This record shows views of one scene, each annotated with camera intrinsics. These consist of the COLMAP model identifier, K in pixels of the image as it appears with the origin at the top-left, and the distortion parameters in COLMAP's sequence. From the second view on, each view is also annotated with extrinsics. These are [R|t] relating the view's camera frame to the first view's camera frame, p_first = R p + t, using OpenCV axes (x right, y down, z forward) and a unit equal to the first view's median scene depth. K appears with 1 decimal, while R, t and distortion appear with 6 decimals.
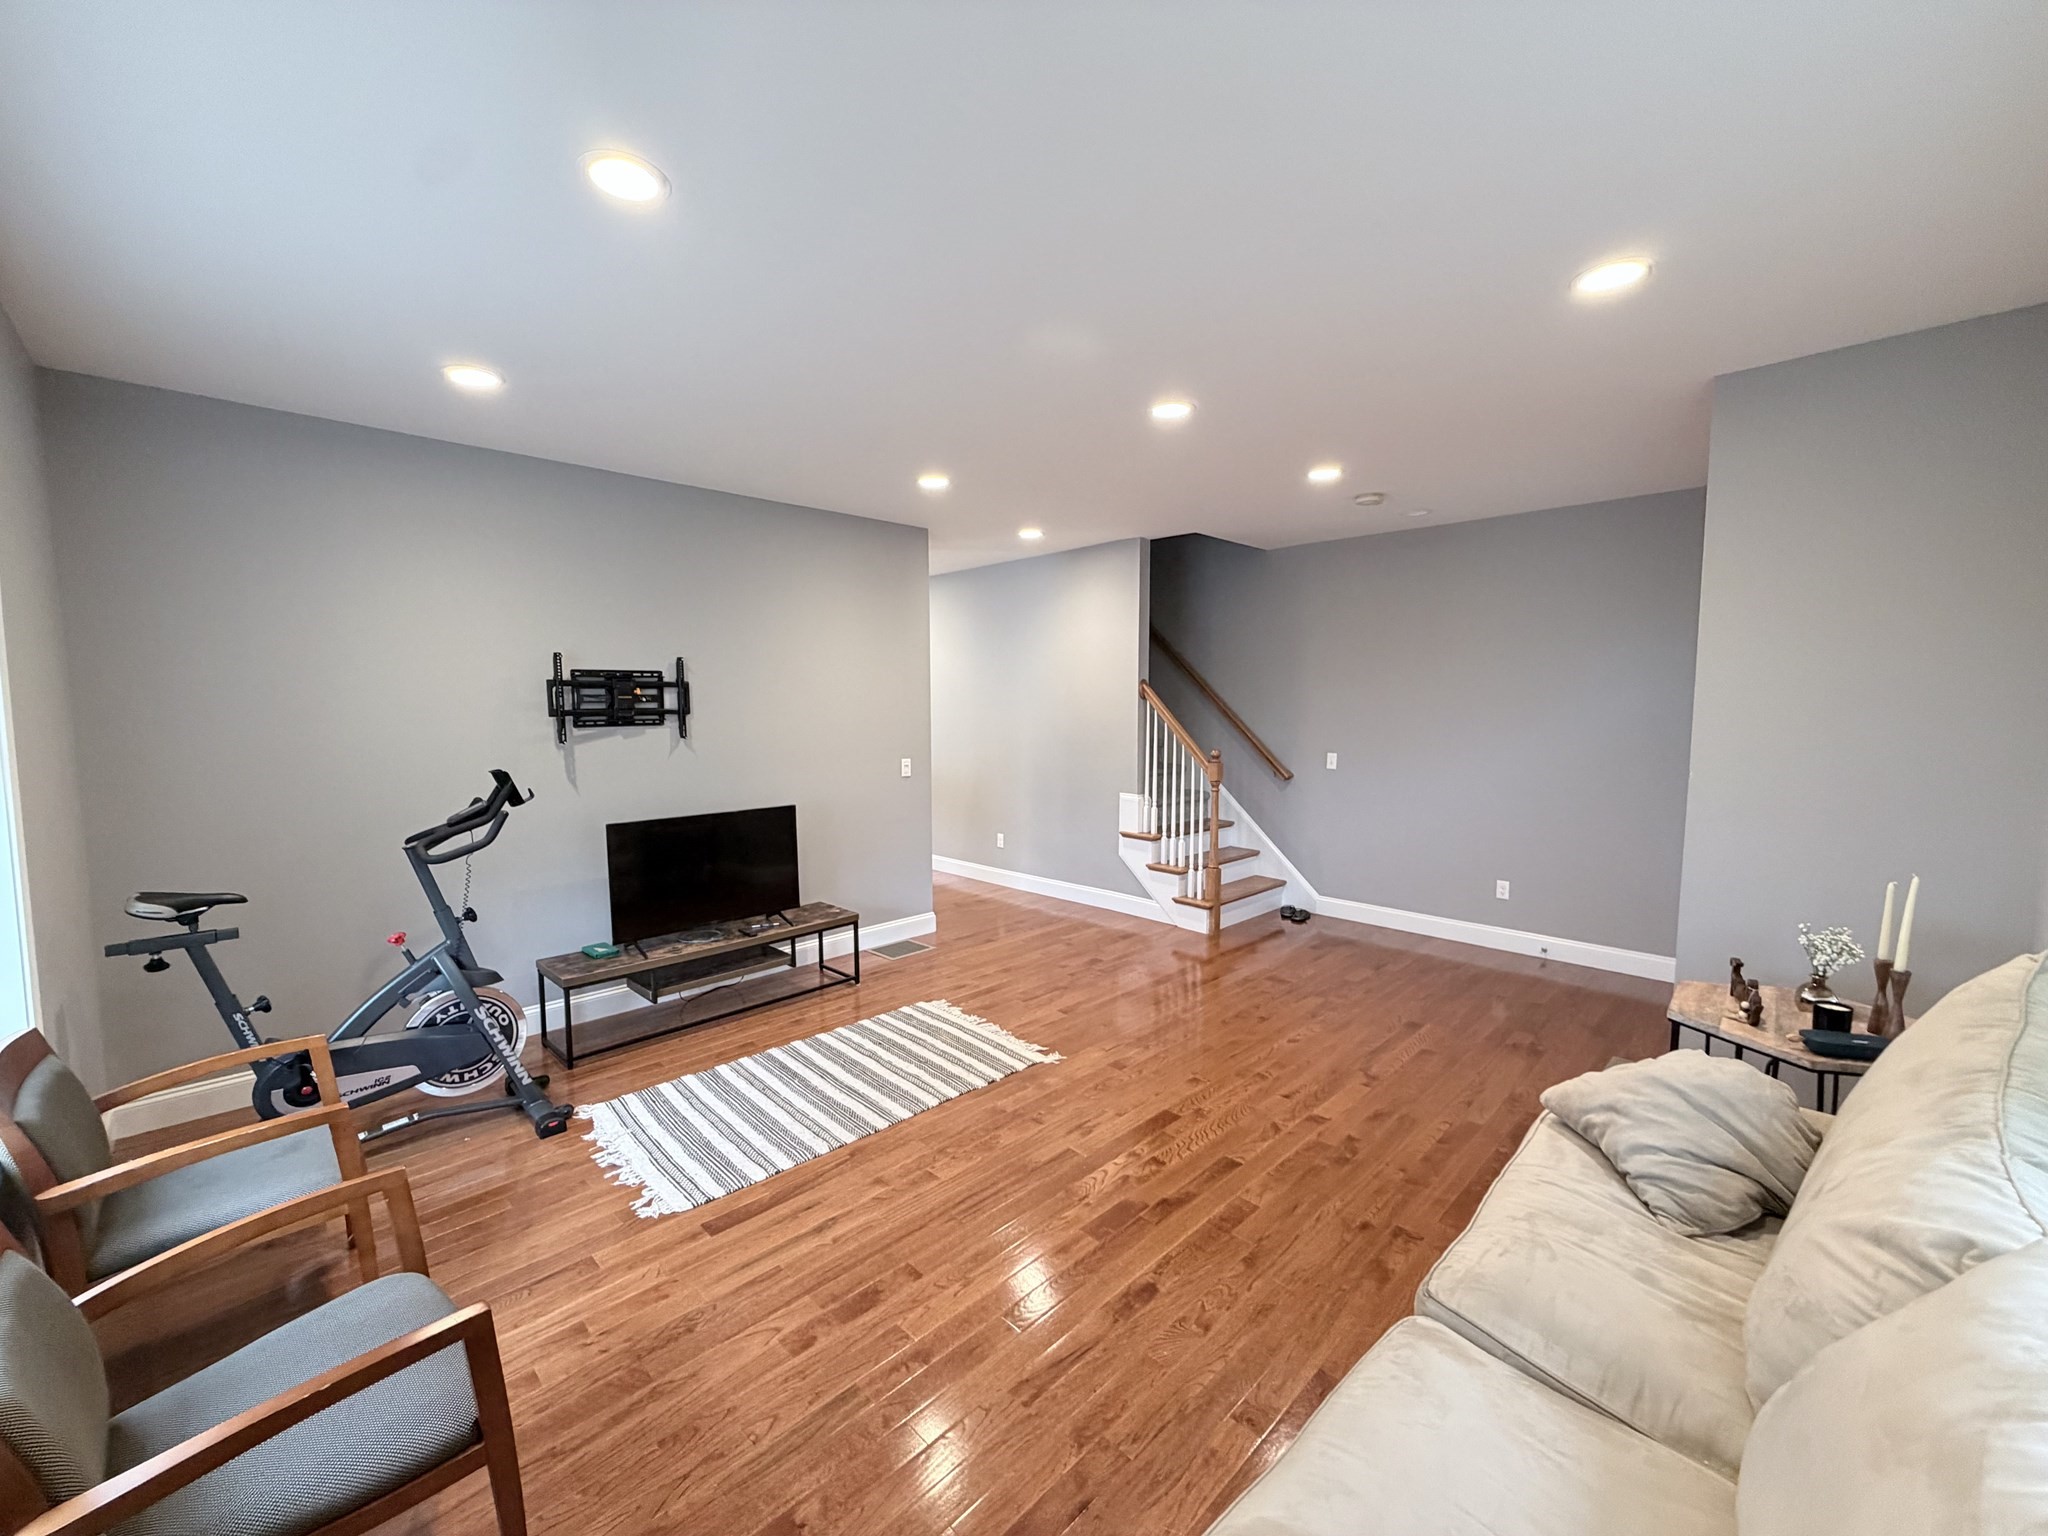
lens RADIAL K [[824.6, 0, 1024.0], [0, 824.6, 768.0], [0, 0, 1]] dist [0.000336, 0.000222]
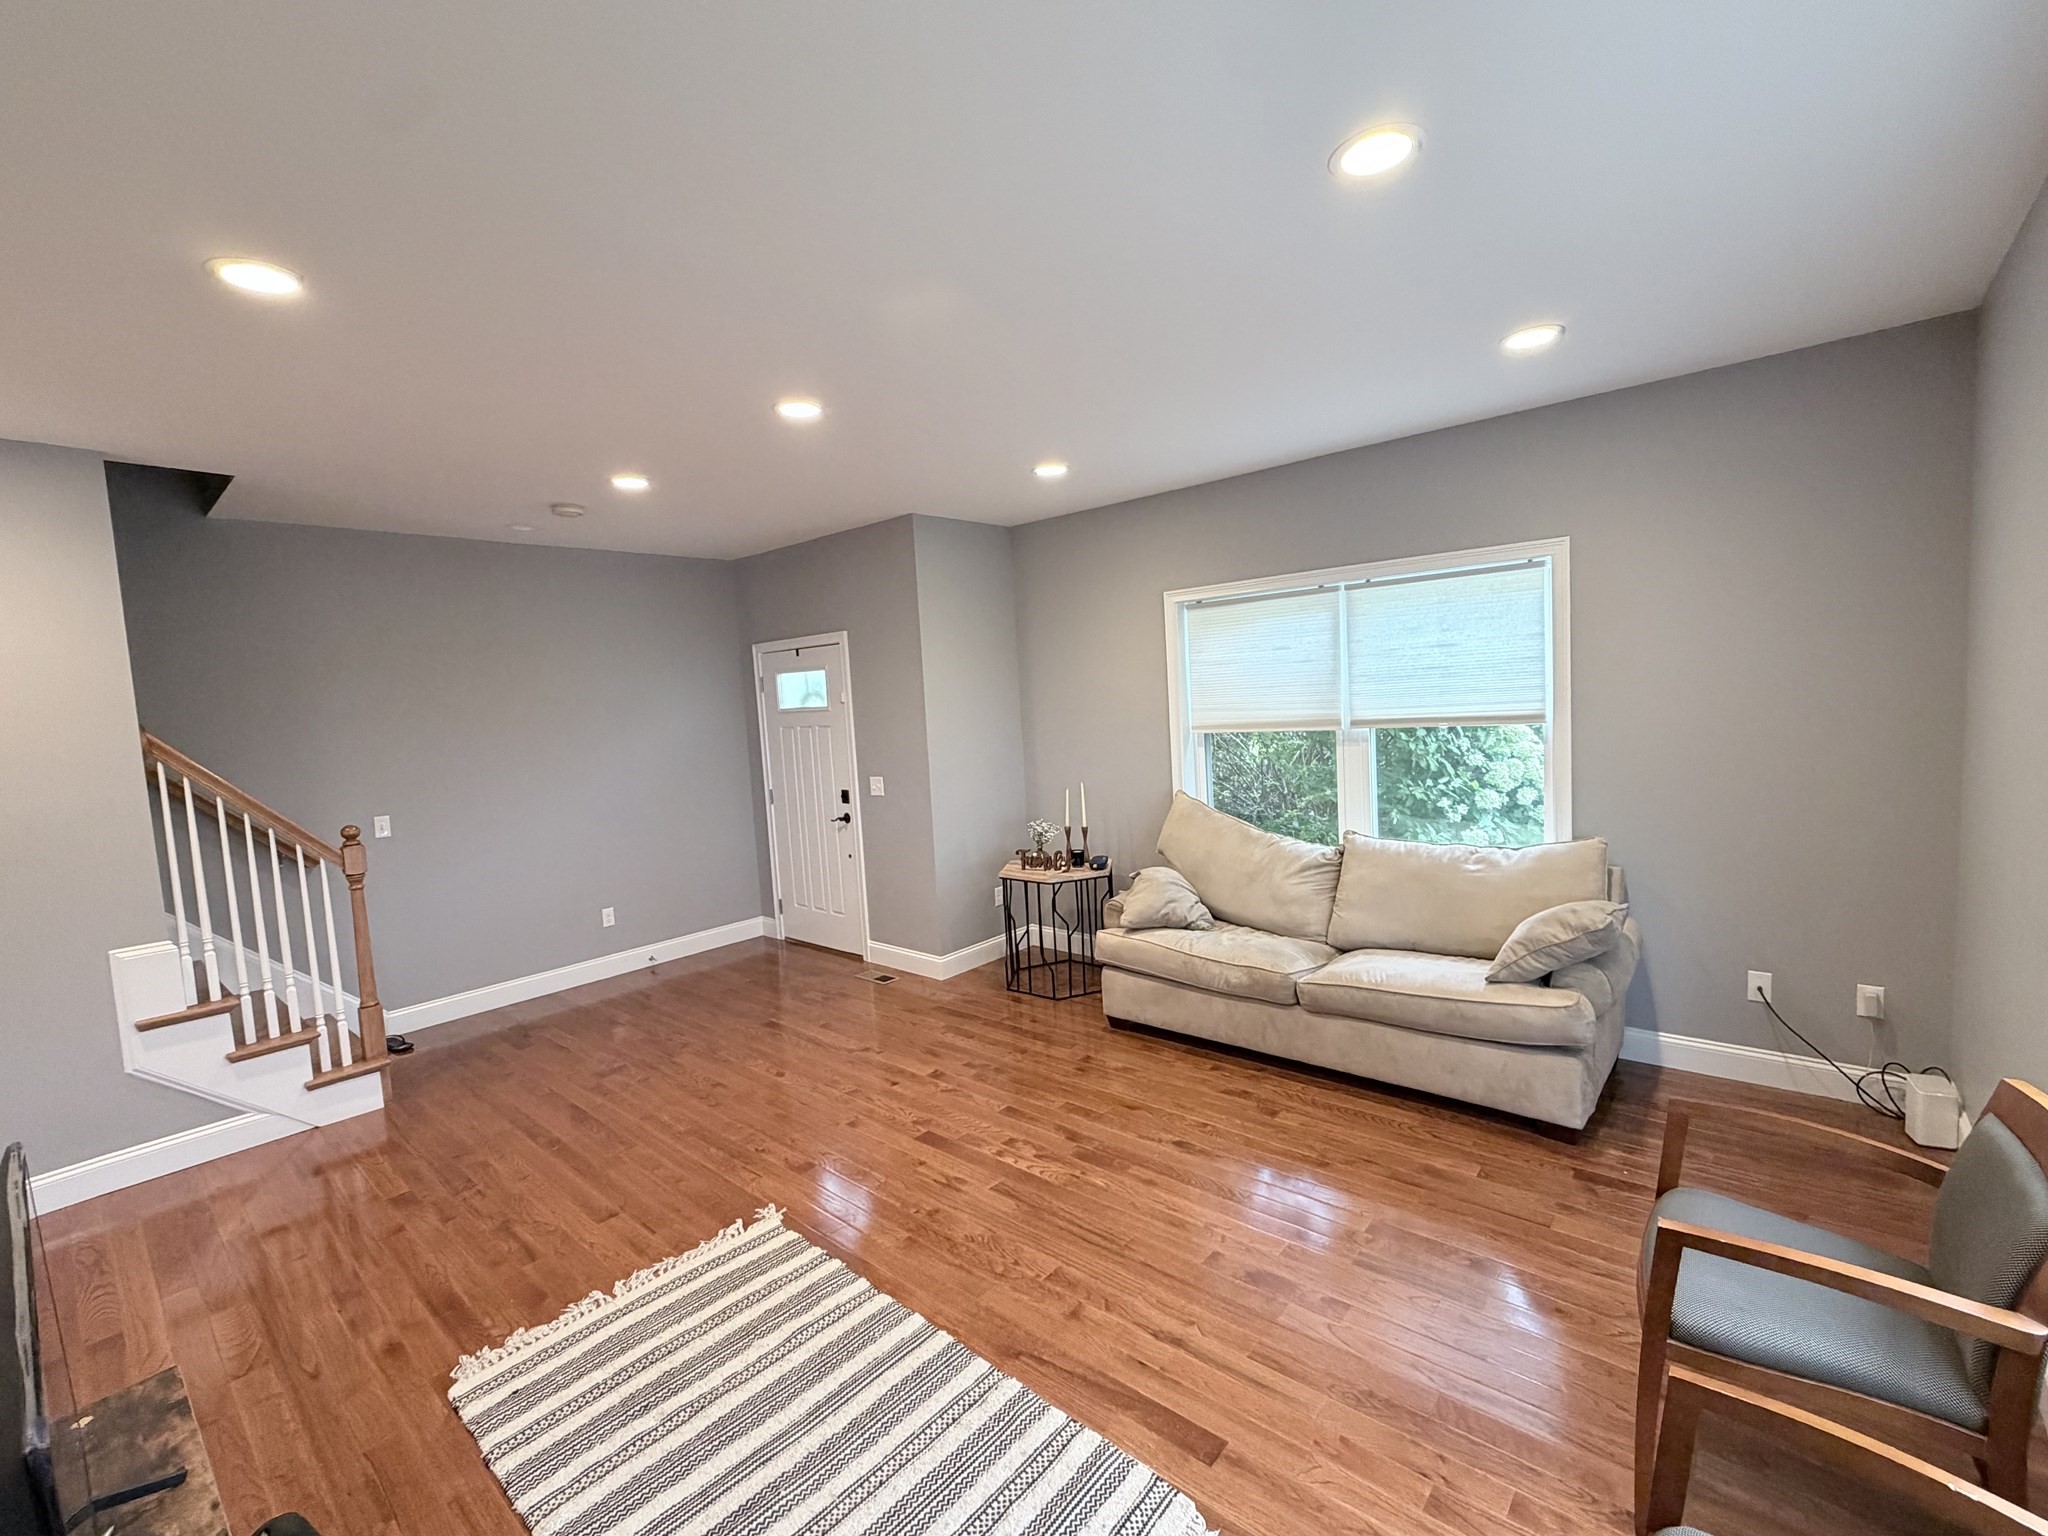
lens RADIAL K [[895.3, 0, 1010.7], [0, 895.3, 769.2], [0, 0, 1]] dist [-0.001062, -0.000152]
pose [[-0.078016, -0.077593, 0.993928, -0.728678], [0.138599, 0.986441, 0.087887, -0.081146], [-0.987271, 0.144614, -0.066204, 0.758122]]
